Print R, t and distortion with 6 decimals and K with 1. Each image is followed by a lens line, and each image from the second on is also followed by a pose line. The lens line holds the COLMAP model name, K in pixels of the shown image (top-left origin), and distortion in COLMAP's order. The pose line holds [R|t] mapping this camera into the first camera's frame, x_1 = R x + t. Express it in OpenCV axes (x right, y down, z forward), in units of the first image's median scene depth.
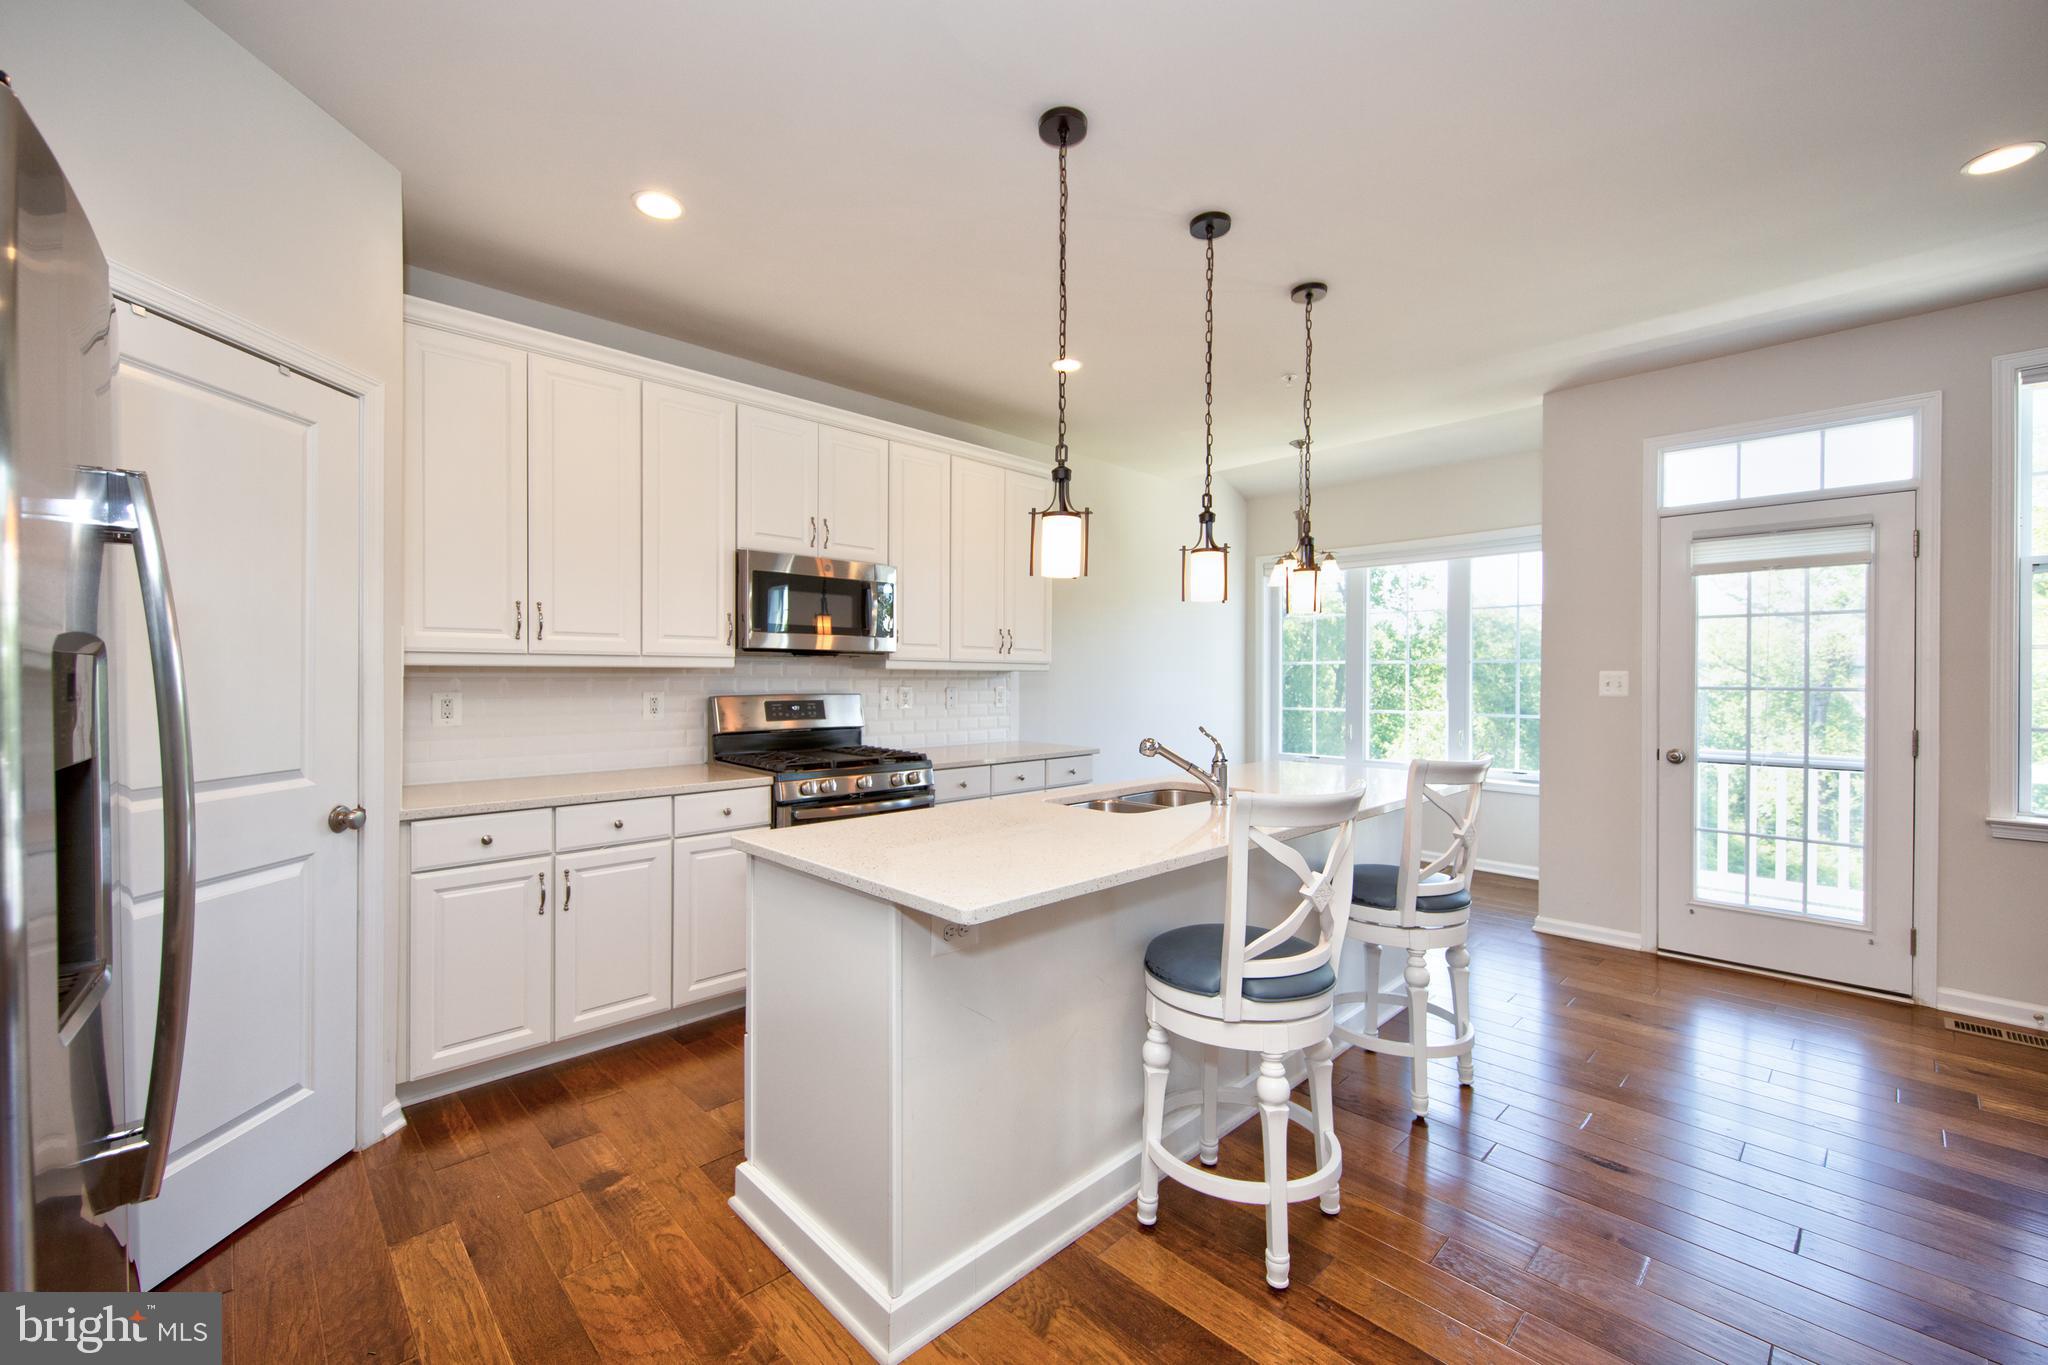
lens RADIAL K [[820.7, 0, 1017.7], [0, 820.7, 679.6], [0, 0, 1]] dist [-0.000627, 0.000079]
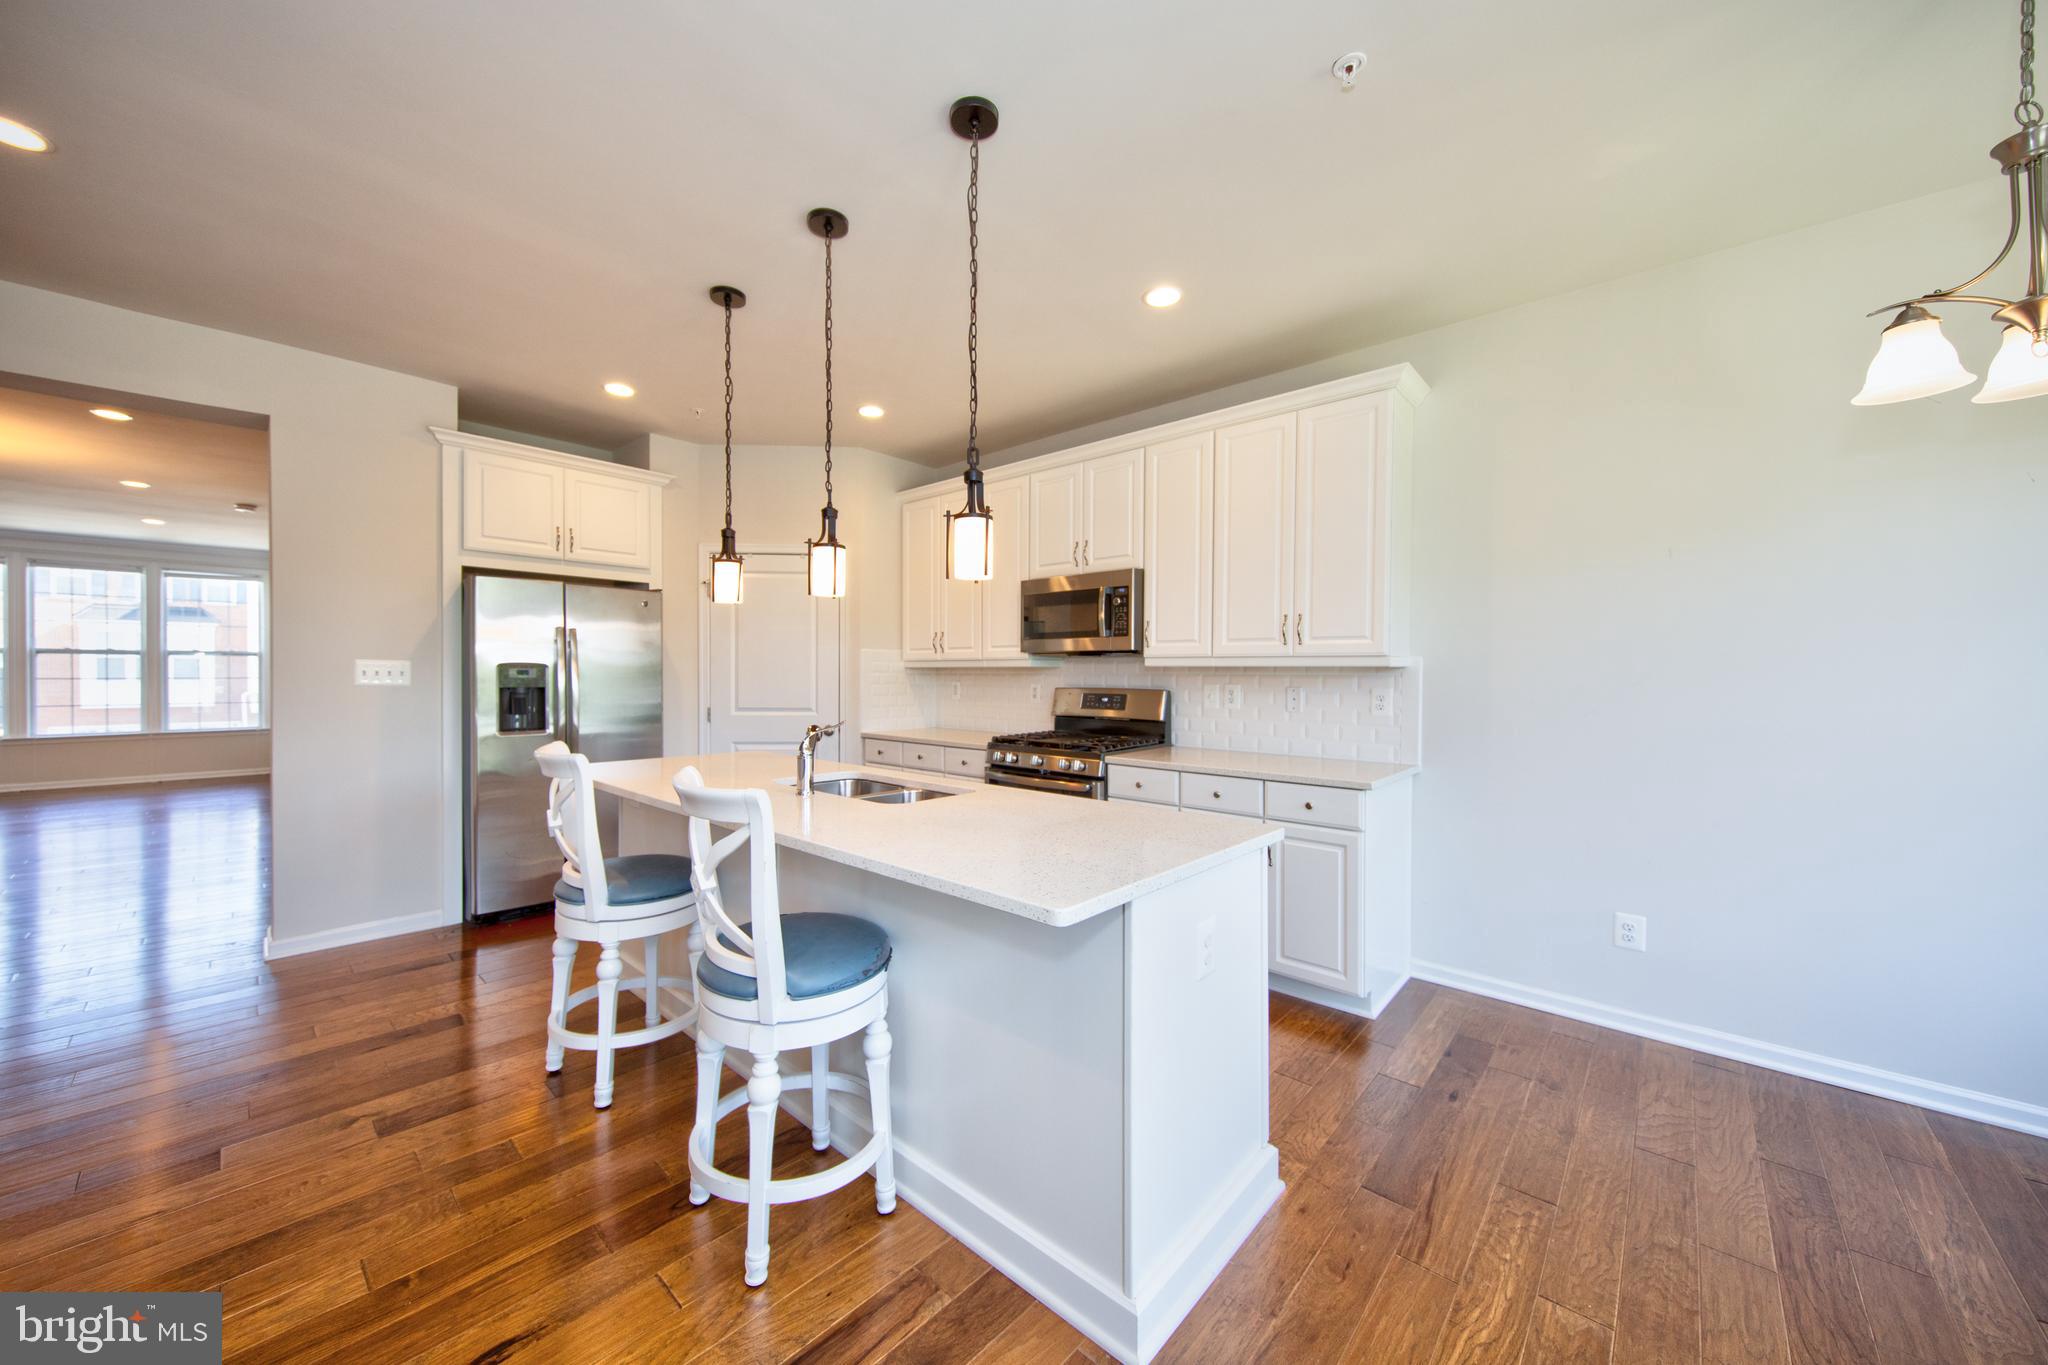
lens RADIAL K [[757.1, 0, 1013.3], [0, 757.1, 679.4], [0, 0, 1]] dist [0.001480, 0.000008]
pose [[0.052846, 0.005830, -0.998586, 0.883030], [-0.008601, 0.999949, 0.005382, 0.000282], [0.998566, 0.008305, 0.052893, 0.871578]]
